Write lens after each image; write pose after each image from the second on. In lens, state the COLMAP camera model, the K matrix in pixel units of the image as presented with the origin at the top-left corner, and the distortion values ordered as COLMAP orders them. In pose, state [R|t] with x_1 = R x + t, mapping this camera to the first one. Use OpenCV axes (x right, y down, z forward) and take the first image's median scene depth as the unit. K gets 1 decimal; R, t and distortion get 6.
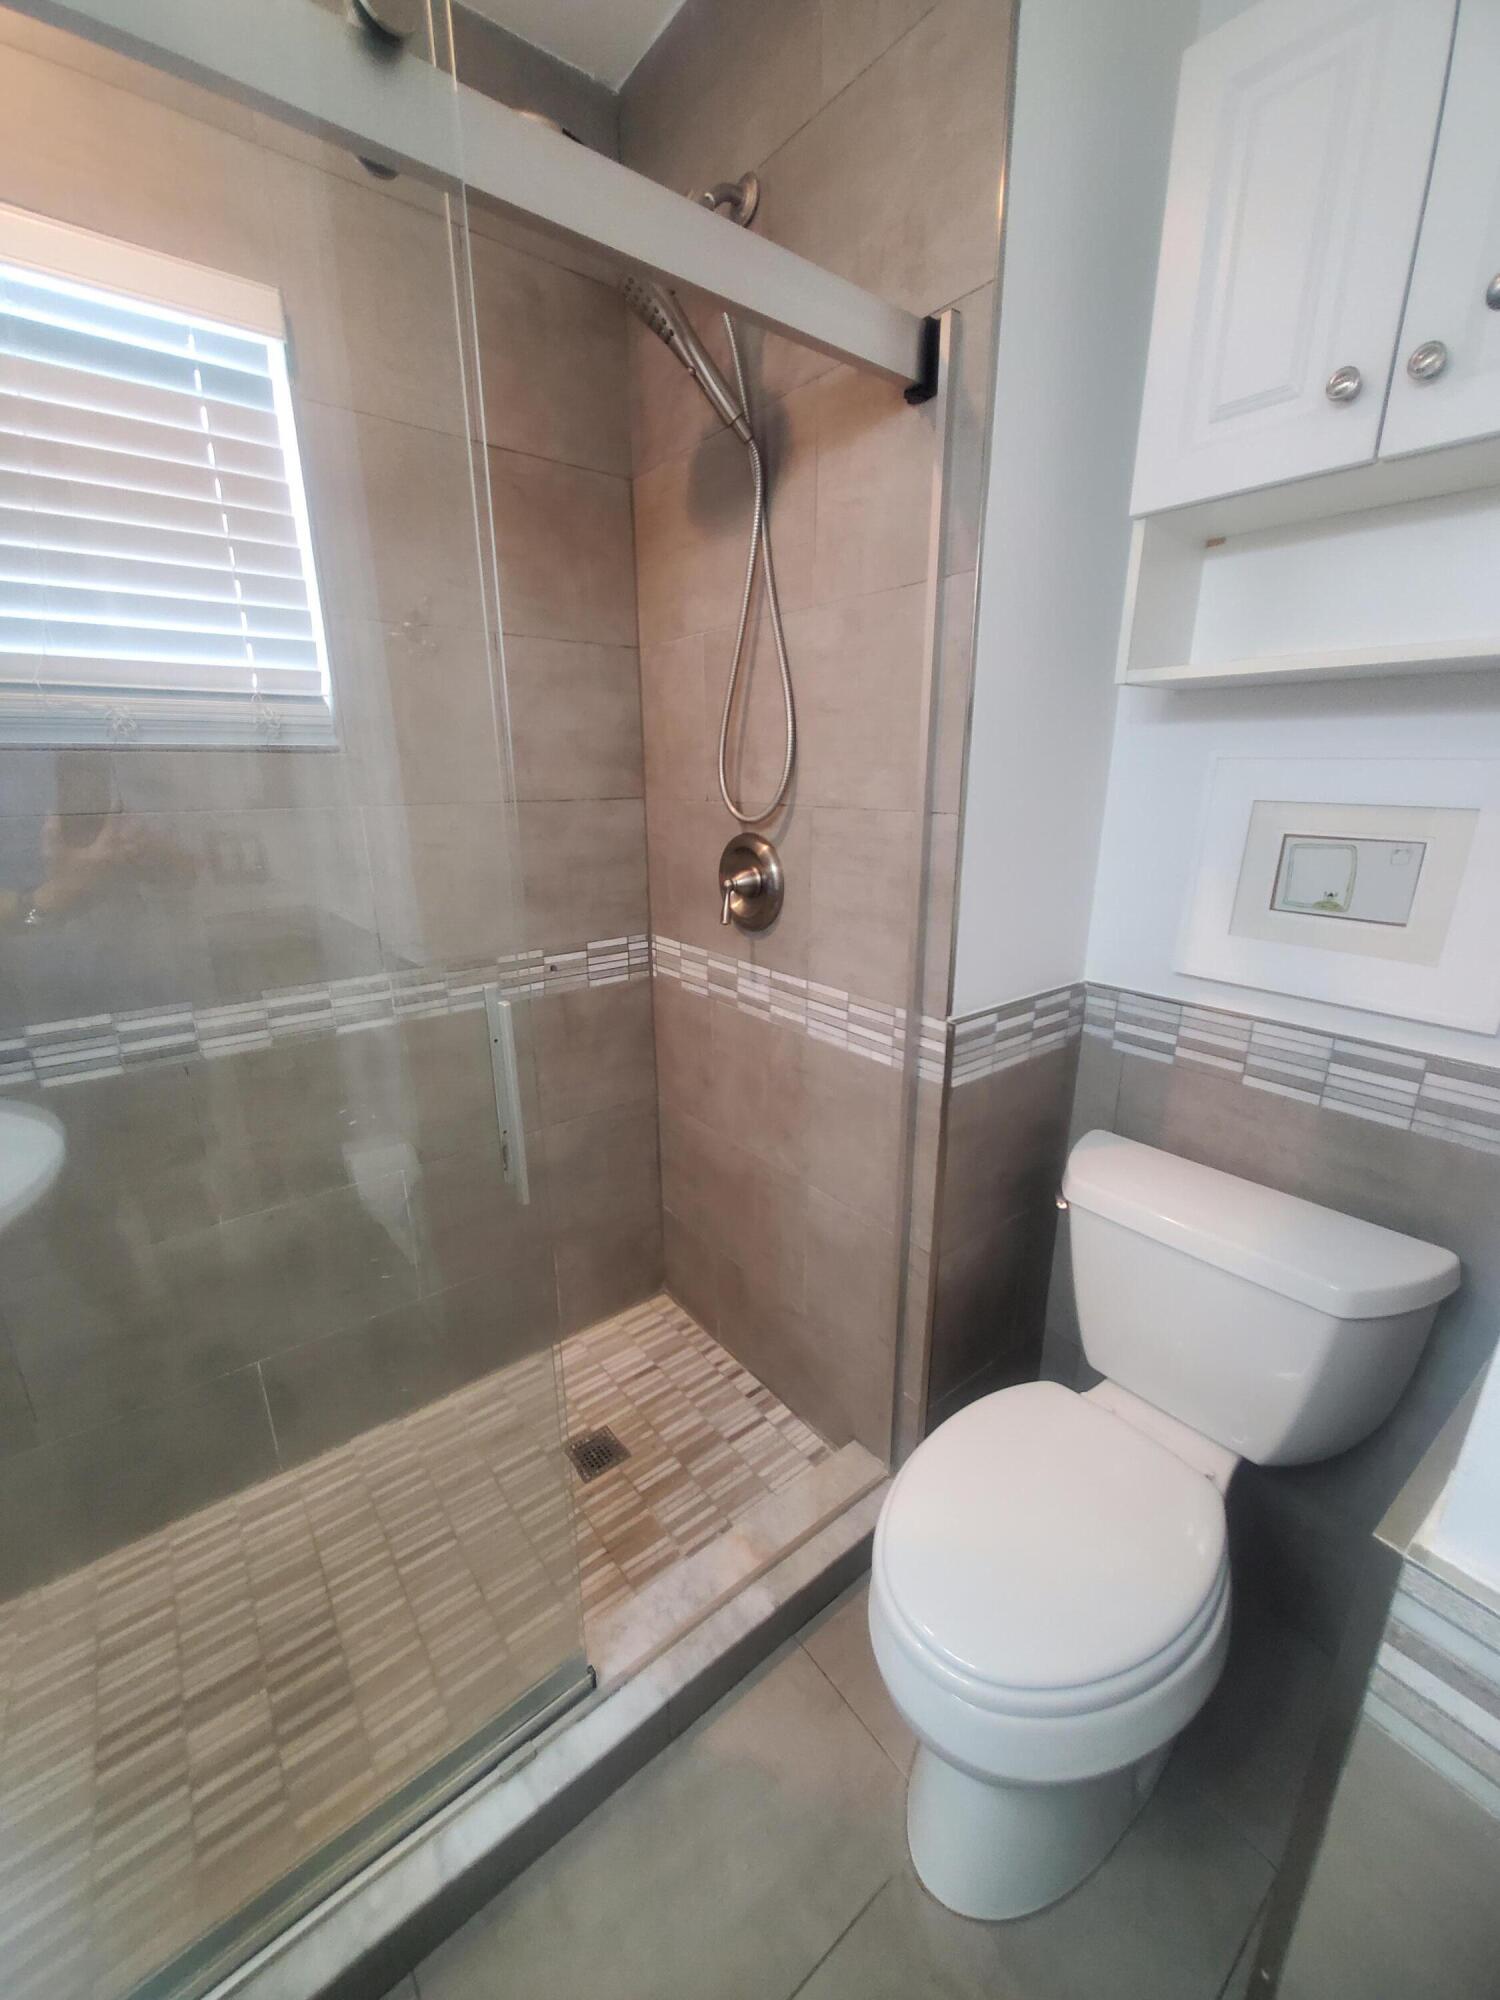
lens RADIAL K [[796.0, 0, 753.3], [0, 796.0, 1006.1], [0, 0, 1]] dist [0.001397, 0.000376]
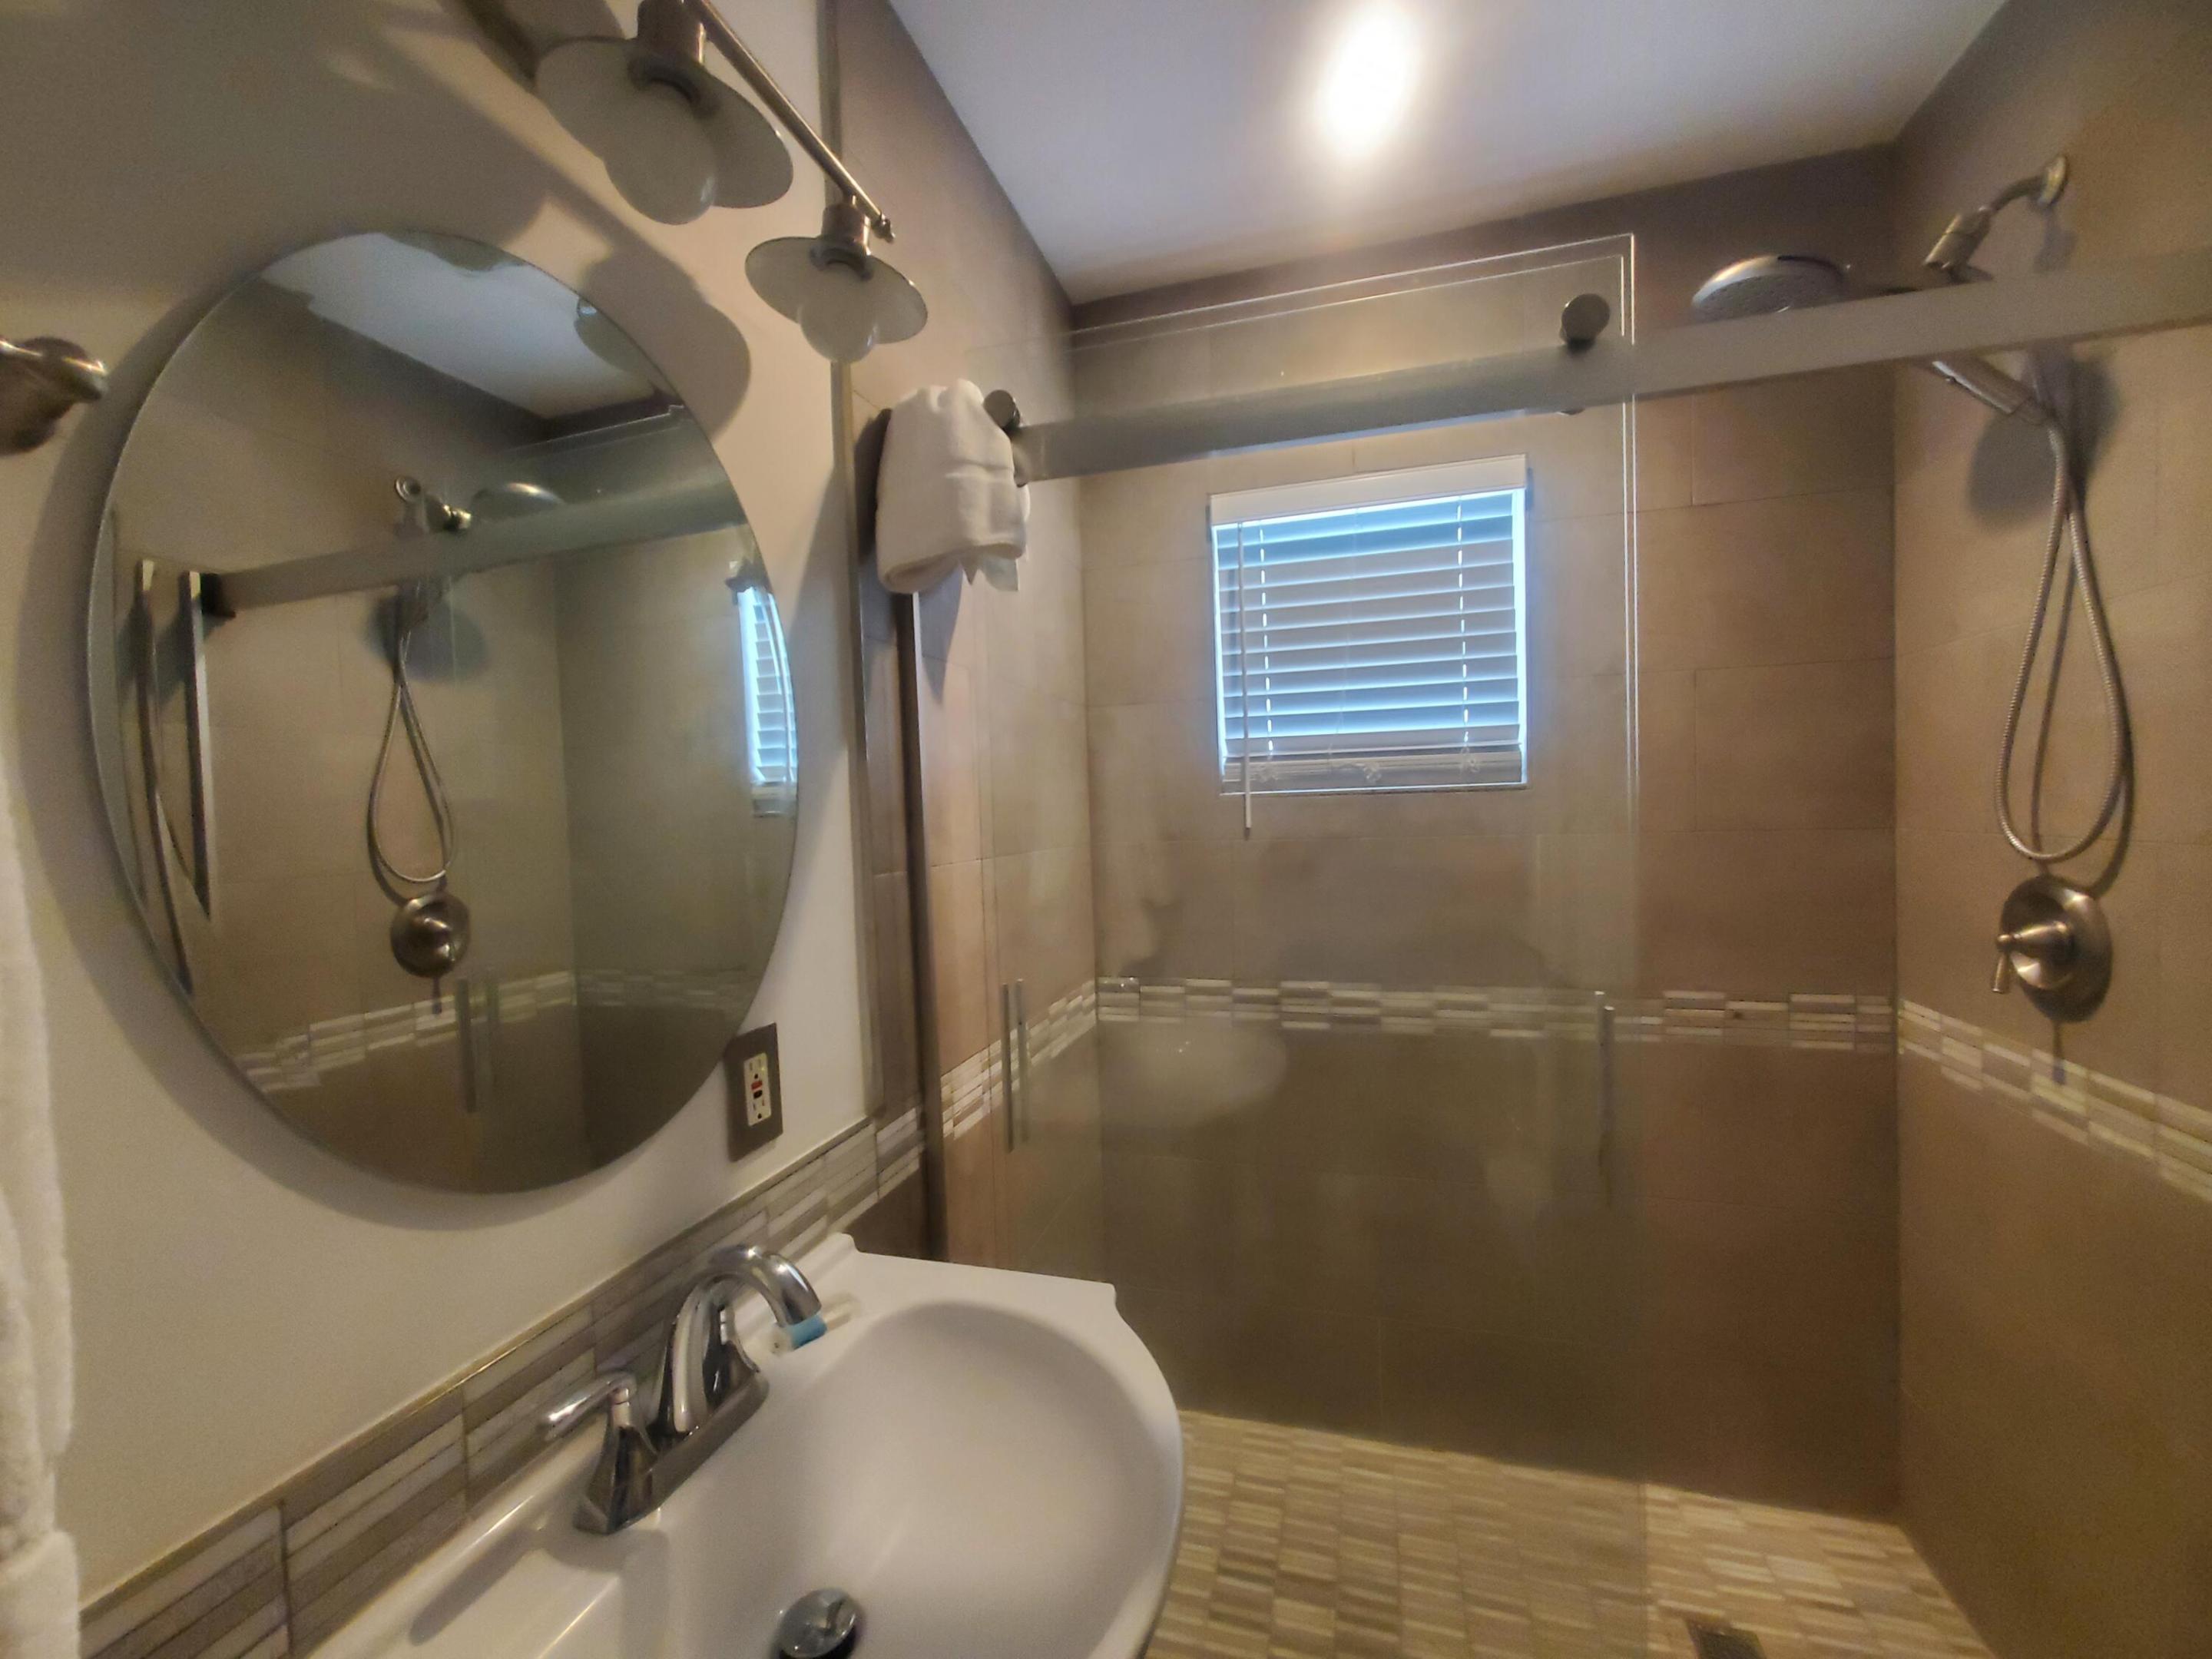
lens RADIAL K [[880.3, 0, 1108.7], [0, 880.3, 835.0], [0, 0, 1]] dist [0.001397, 0.000376]
pose [[0.581585, 0.011465, -0.813405, 0.145097], [-0.208909, 0.968472, -0.135719, 0.039331], [0.786203, 0.248859, 0.565644, -0.156550]]
